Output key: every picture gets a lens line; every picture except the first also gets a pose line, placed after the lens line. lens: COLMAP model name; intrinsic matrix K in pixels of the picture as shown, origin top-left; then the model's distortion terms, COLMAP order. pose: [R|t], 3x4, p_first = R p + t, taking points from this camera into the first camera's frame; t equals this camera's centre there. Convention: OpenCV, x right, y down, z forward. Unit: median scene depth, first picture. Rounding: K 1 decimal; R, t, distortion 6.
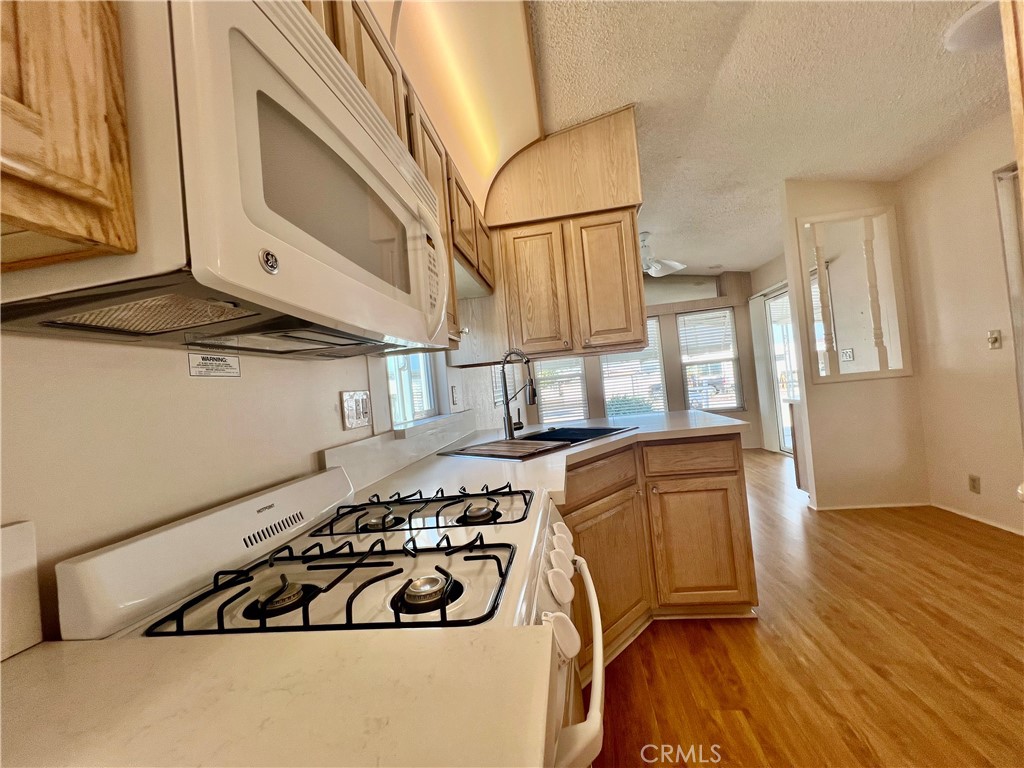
lens RADIAL K [[412.8, 0, 510.6], [0, 412.8, 385.2], [0, 0, 1]] dist [-0.002209, 0.000278]
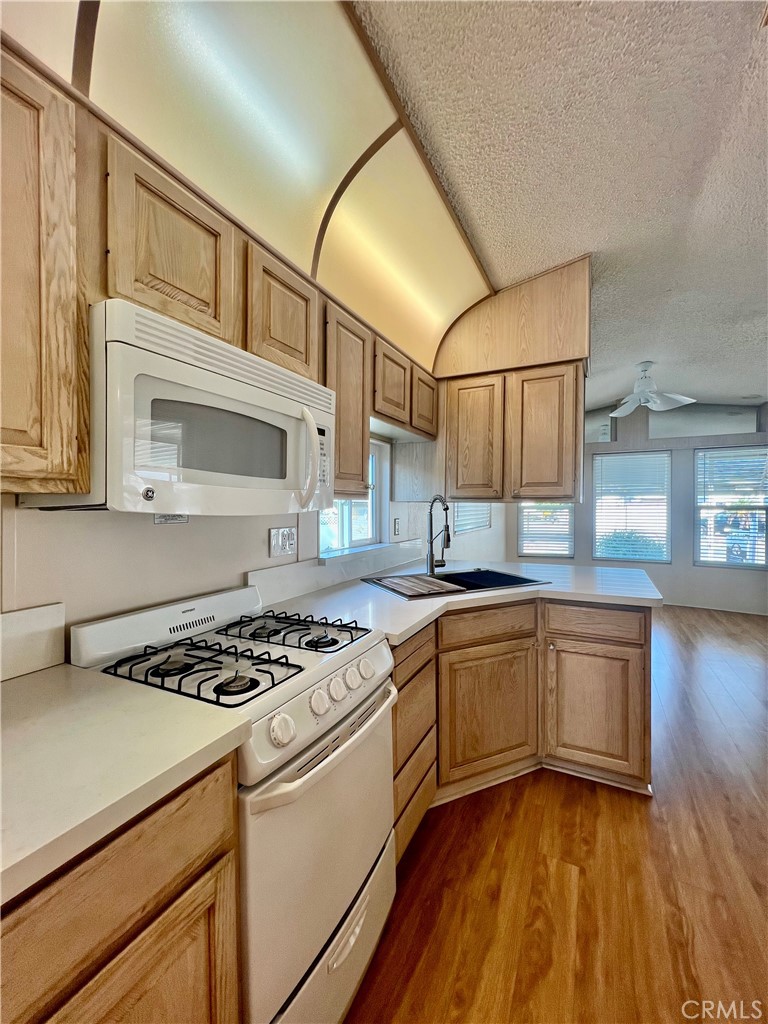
lens RADIAL K [[412.8, 0, 384.0], [0, 412.8, 512.0], [0, 0, 1]] dist [-0.002209, 0.000278]
pose [[0.942684, 0.102799, -0.317457, 0.251648], [-0.089826, 0.994422, 0.055276, -0.101563], [0.321369, -0.023592, 0.946660, -0.108703]]
